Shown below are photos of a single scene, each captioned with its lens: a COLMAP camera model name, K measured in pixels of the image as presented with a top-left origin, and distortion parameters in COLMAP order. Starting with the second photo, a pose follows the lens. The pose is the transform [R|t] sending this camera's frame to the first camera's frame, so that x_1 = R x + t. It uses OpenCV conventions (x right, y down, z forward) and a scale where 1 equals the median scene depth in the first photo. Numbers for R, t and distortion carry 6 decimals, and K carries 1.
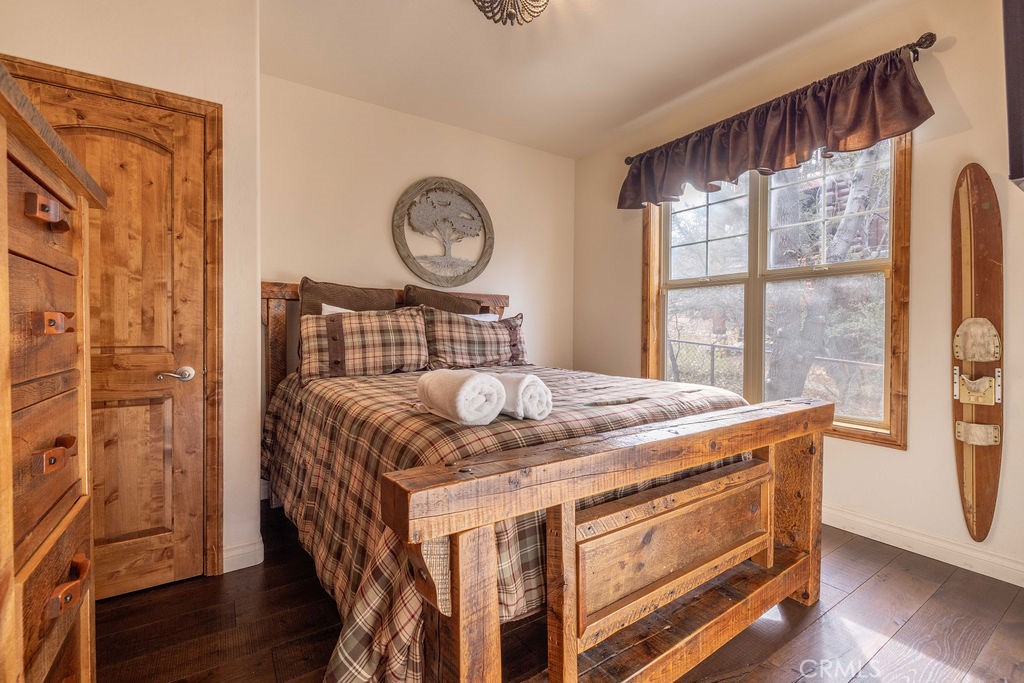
lens RADIAL K [[452.3, 0, 512.7], [0, 452.3, 337.6], [0, 0, 1]] dist [0.001862, 0.000080]
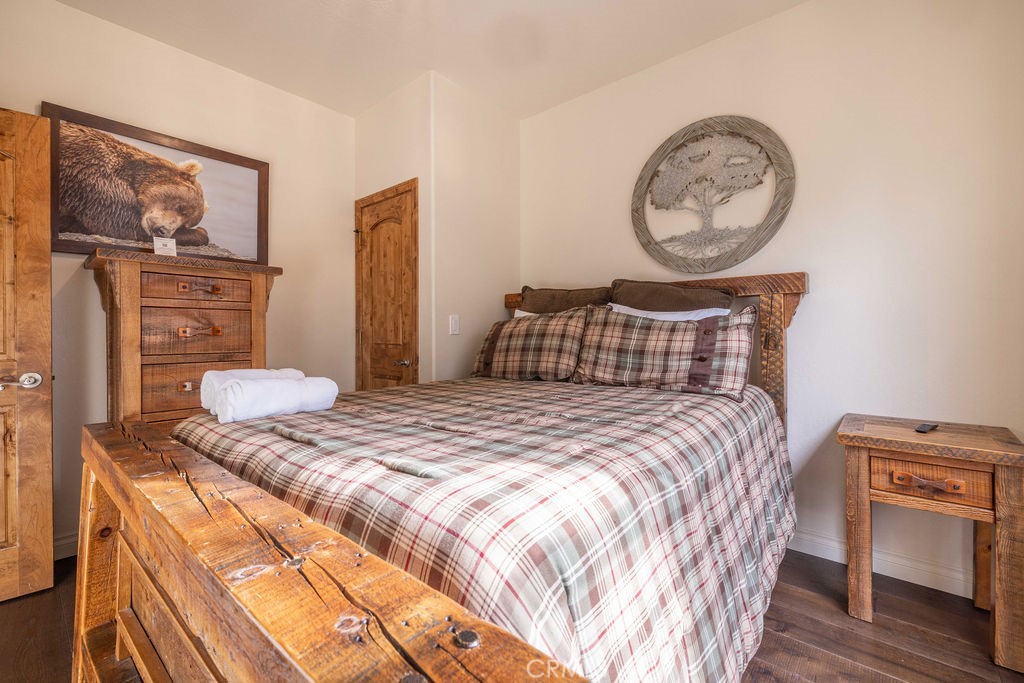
lens RADIAL K [[452.3, 0, 510.9], [0, 452.3, 333.4], [0, 0, 1]] dist [0.001862, 0.000080]
pose [[0.248238, 0.005089, -0.968686, 0.582232], [-0.010678, 0.999940, 0.002517, -0.018563], [0.968640, 0.009719, 0.248277, 0.661382]]
